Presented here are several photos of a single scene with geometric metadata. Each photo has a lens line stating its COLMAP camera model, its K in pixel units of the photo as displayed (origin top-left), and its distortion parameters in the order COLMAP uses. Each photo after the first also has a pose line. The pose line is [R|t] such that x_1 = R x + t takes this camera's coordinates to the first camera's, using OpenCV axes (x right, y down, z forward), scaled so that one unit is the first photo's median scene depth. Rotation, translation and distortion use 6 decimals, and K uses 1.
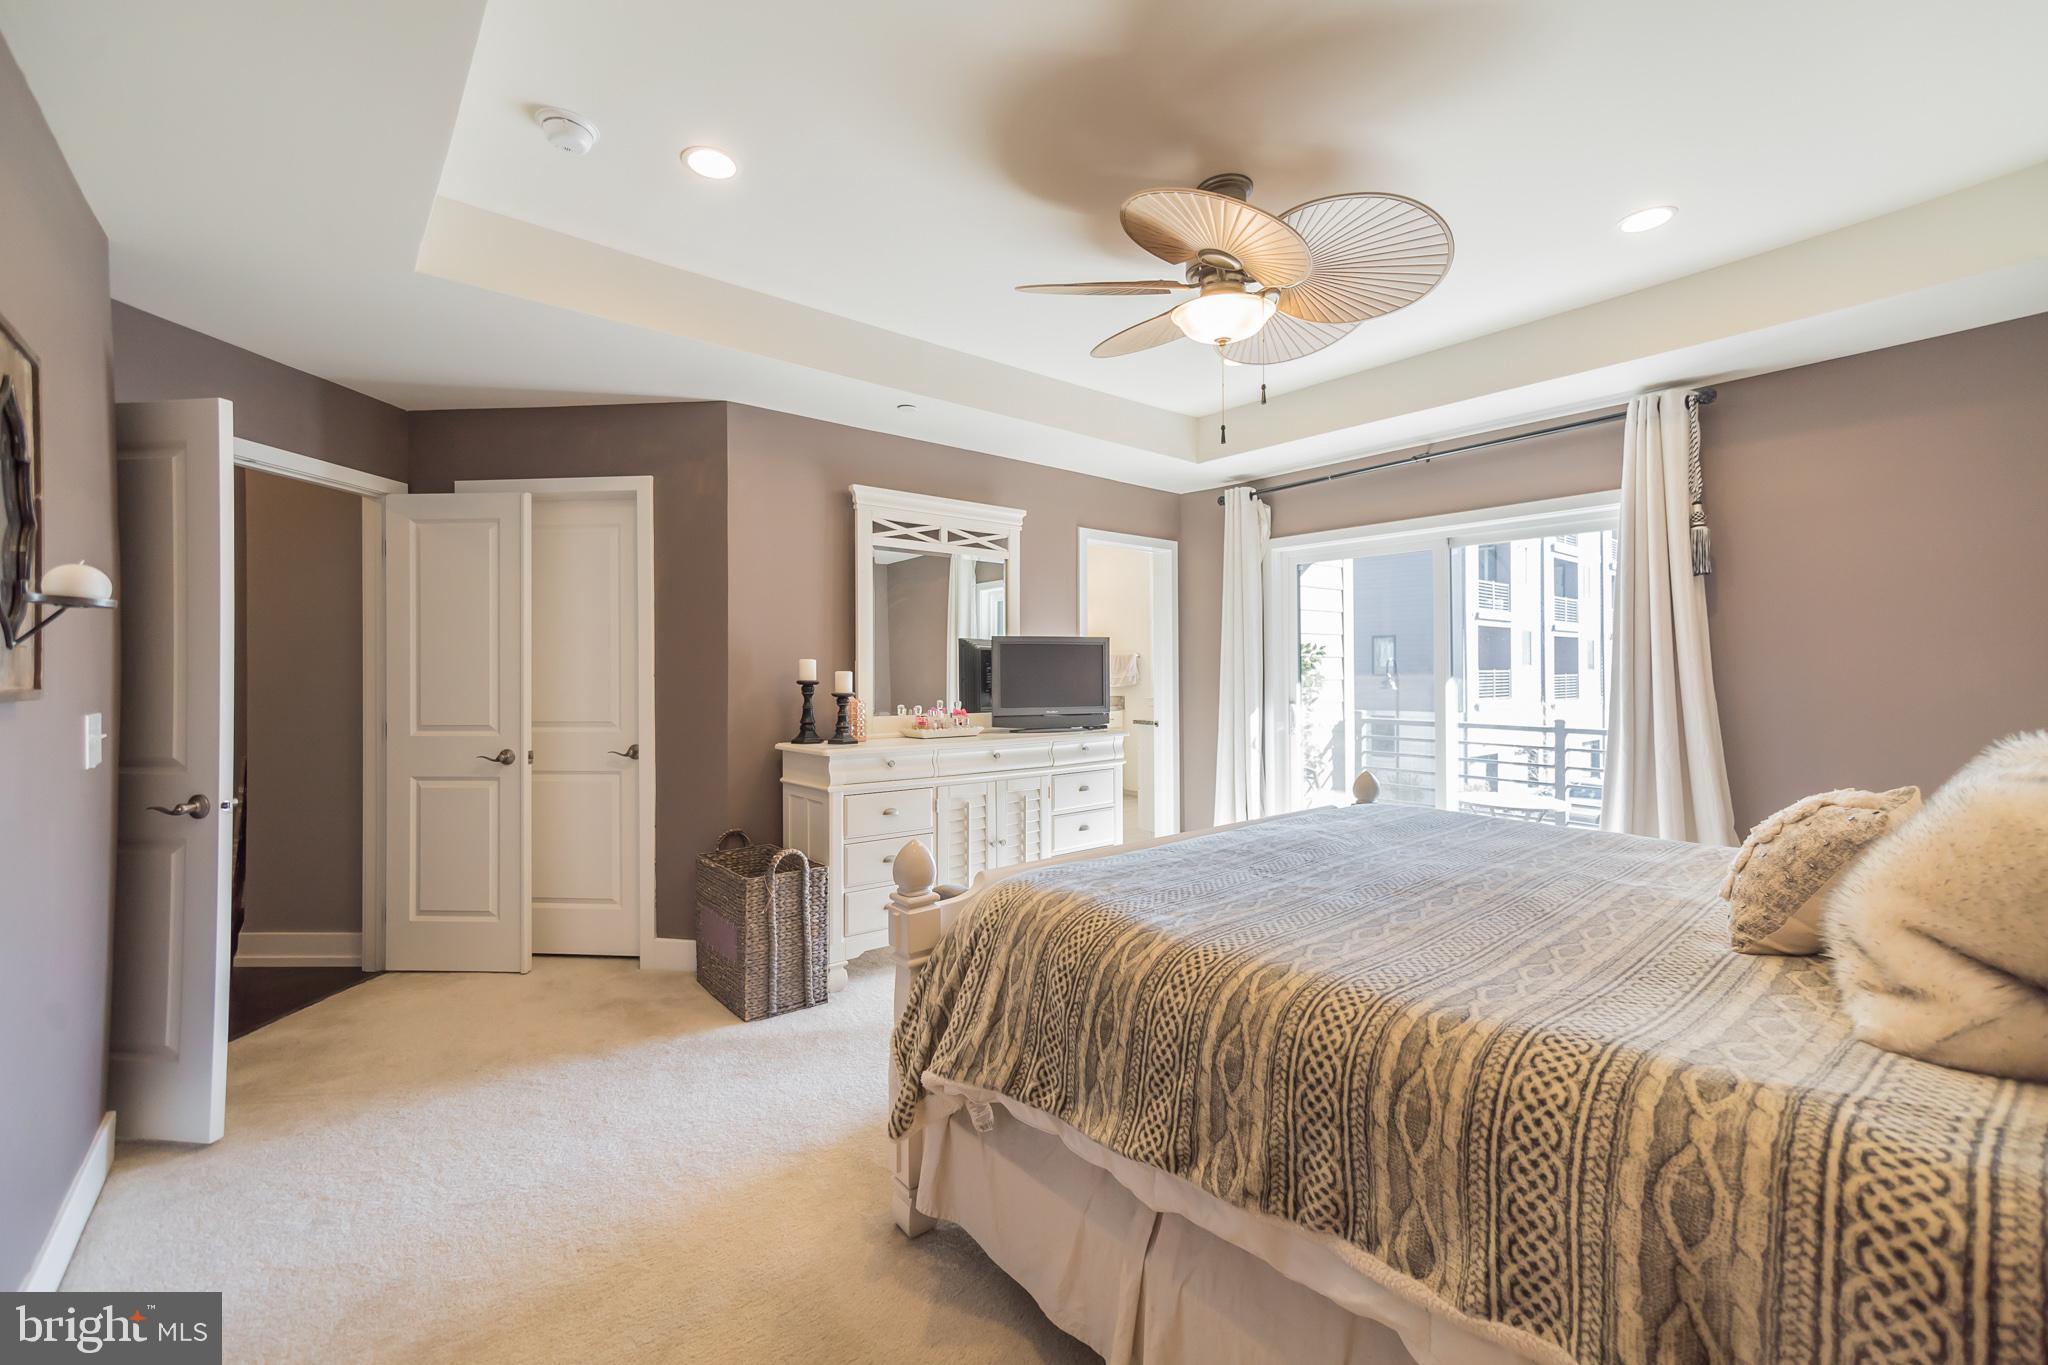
lens RADIAL K [[849.6, 0, 1015.3], [0, 849.6, 668.8], [0, 0, 1]] dist [-0.000138, 0.000021]
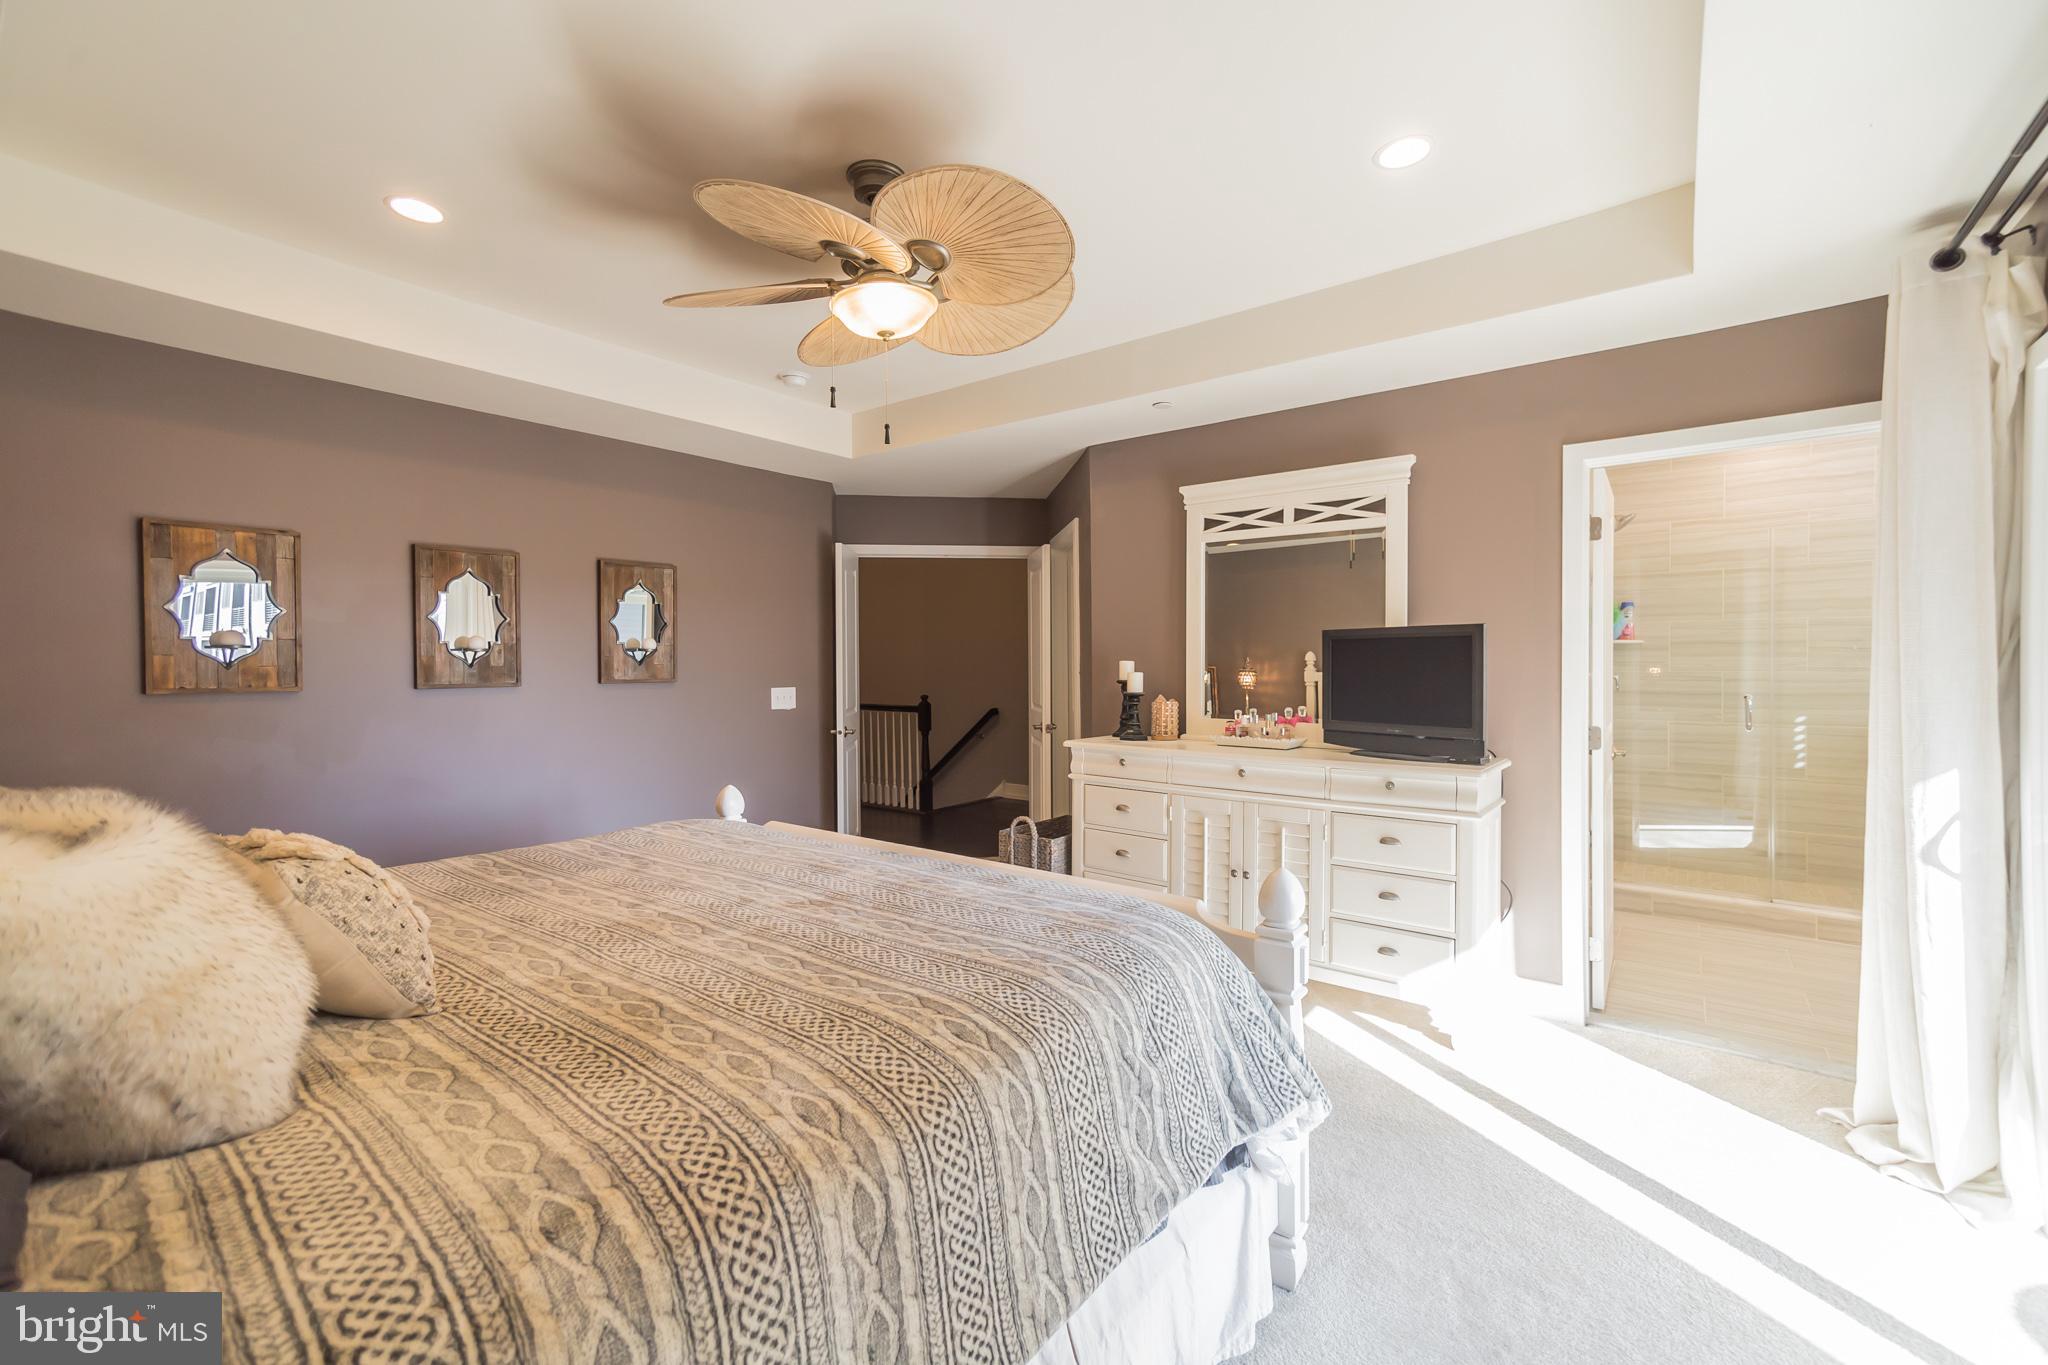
lens RADIAL K [[849.6, 0, 1015.3], [0, 849.6, 668.8], [0, 0, 1]] dist [-0.000138, 0.000021]
pose [[0.230930, 0.011785, -0.972899, 0.725212], [0.005876, 0.999892, 0.013507, -0.014865], [0.972953, -0.008836, 0.230836, 0.552091]]
